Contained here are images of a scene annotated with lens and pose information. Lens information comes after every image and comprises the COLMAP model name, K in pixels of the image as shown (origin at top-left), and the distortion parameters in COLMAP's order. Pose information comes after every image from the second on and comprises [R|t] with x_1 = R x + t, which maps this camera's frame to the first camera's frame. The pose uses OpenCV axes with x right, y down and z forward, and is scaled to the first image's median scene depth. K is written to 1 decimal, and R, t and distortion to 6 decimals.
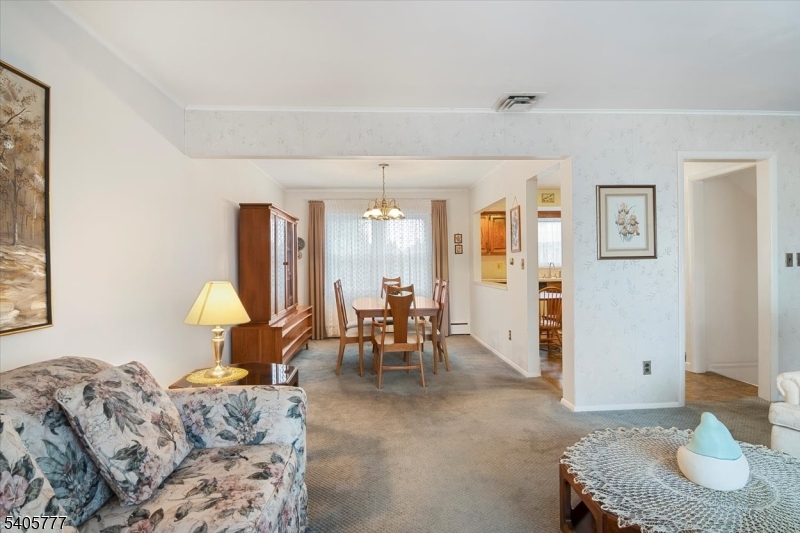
lens RADIAL K [[410.0, 0, 396.7], [0, 410.0, 267.7], [0, 0, 1]] dist [-0.008004, -0.008647]
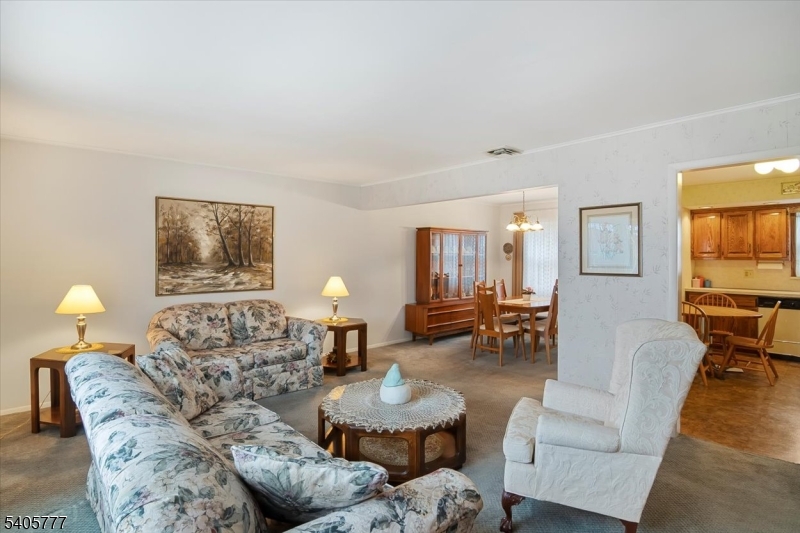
lens RADIAL K [[410.0, 0, 397.1], [0, 410.0, 259.0], [0, 0, 1]] dist [-0.008004, -0.008647]
pose [[0.627537, 0.020660, -0.778312, 1.042401], [-0.020480, 0.999740, 0.010025, -0.063909], [0.778317, 0.009648, 0.627797, -0.077839]]
